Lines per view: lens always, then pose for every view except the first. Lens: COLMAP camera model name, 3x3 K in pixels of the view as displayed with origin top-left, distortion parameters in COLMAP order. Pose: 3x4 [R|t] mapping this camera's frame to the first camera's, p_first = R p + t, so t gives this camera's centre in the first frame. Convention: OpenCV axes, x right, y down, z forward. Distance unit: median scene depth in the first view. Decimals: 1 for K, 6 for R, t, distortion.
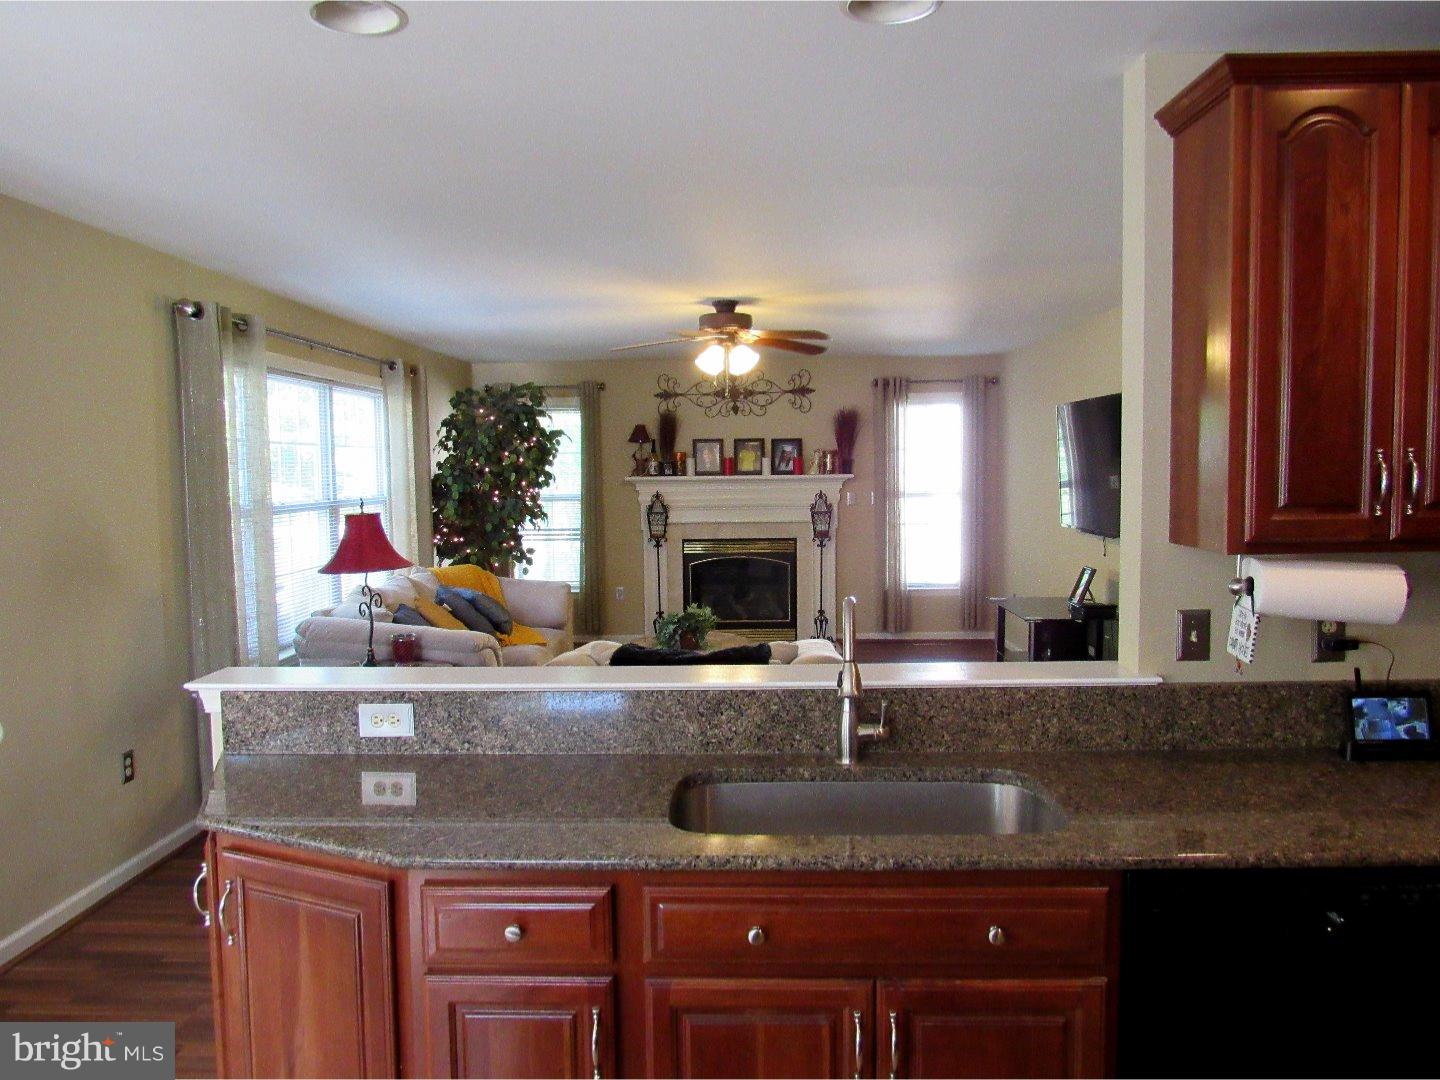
lens RADIAL K [[1032.6, 0, 720.0], [0, 1032.6, 540.0], [0, 0, 1]] dist [-0.025111, 0.001200]
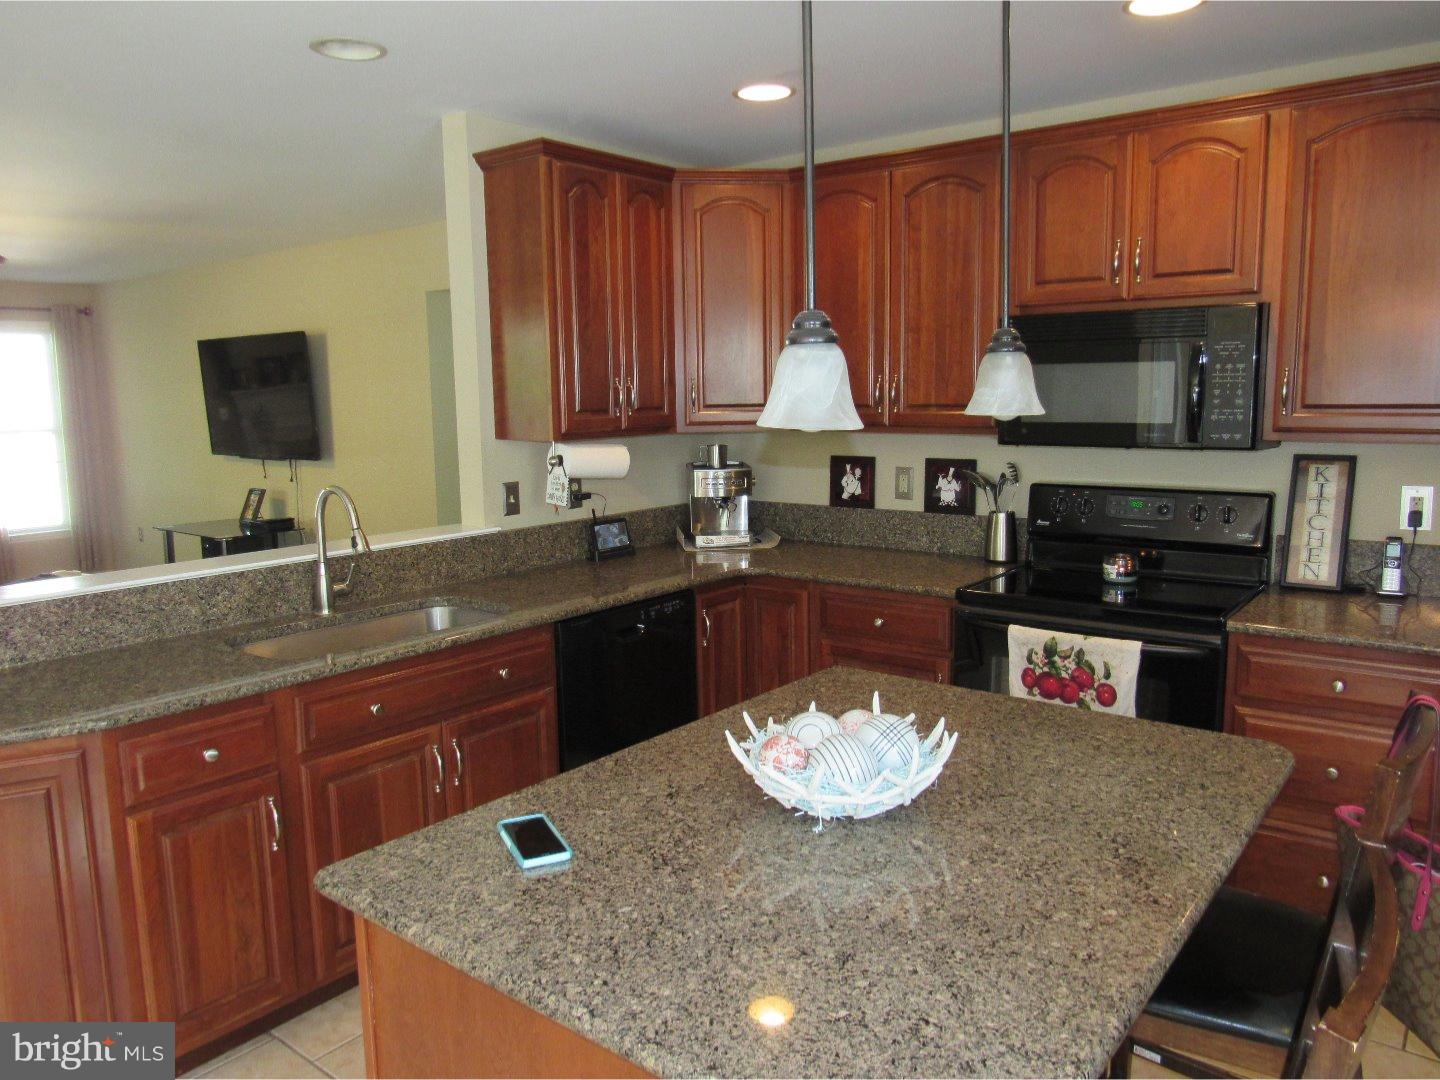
lens RADIAL K [[1032.6, 0, 720.0], [0, 1032.6, 540.0], [0, 0, 1]] dist [-0.025111, 0.001200]
pose [[0.600947, -0.111623, 0.791456, -0.181132], [0.064001, 0.993741, 0.091557, 0.009855], [-0.796722, -0.004368, 0.604330, -0.060142]]
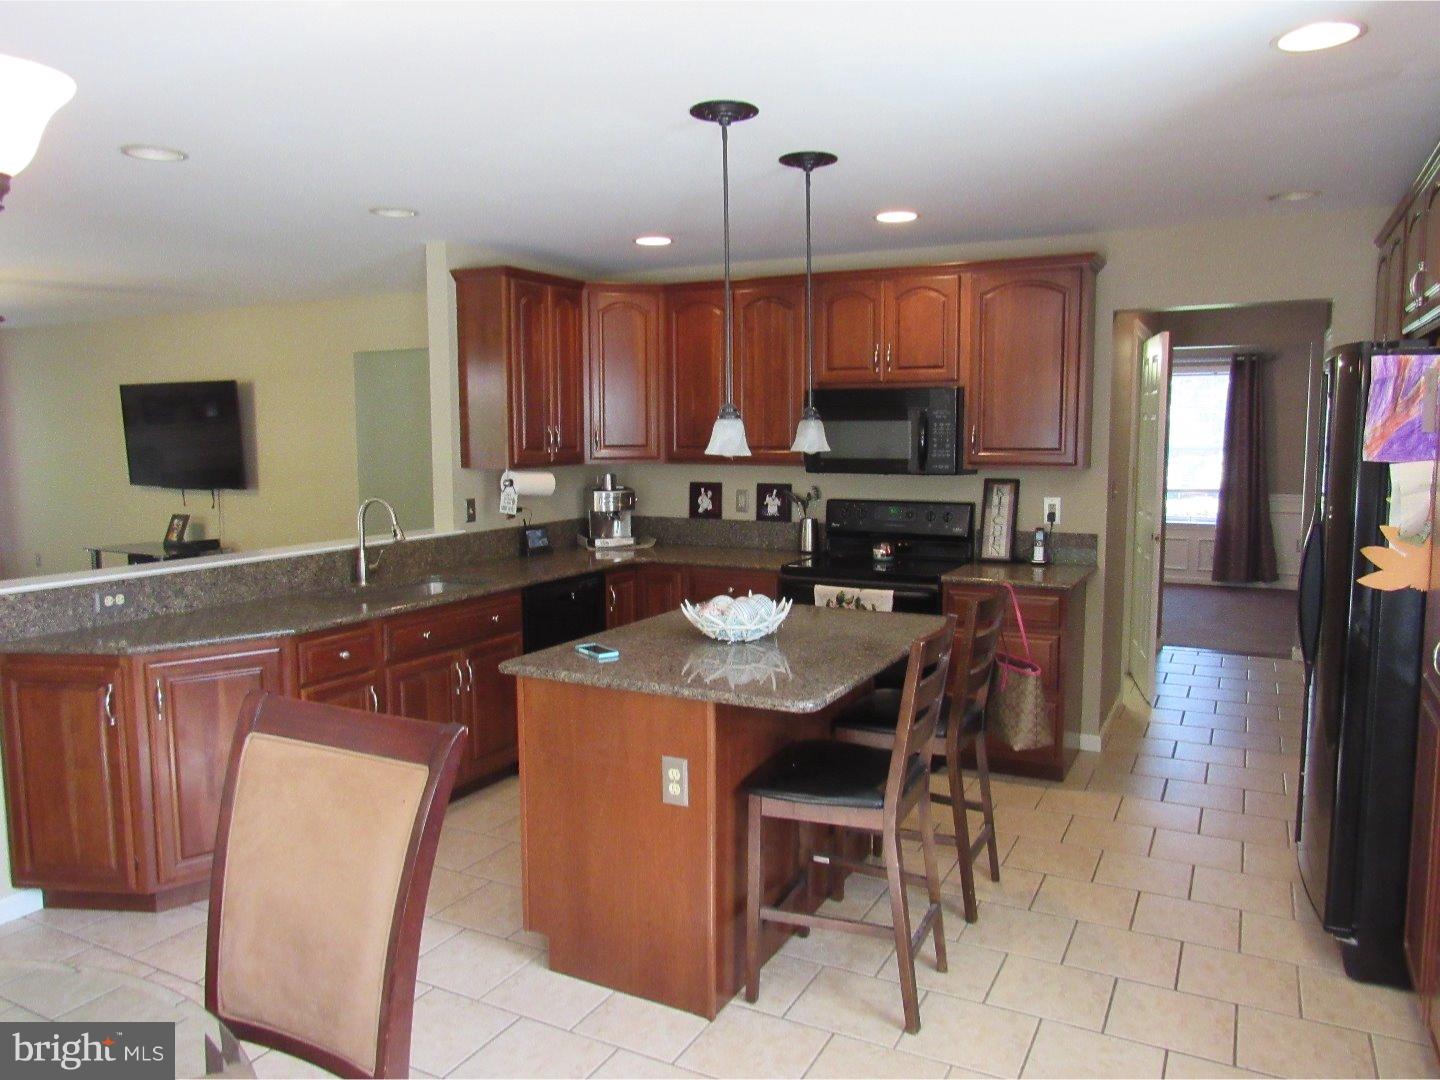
lens RADIAL K [[1032.6, 0, 720.0], [0, 1032.6, 540.0], [0, 0, 1]] dist [-0.025111, 0.001200]
pose [[0.445120, -0.083728, 0.891548, -0.386263], [0.060808, 0.996147, 0.063191, 0.014990], [-0.893404, 0.026086, 0.448497, -0.139621]]
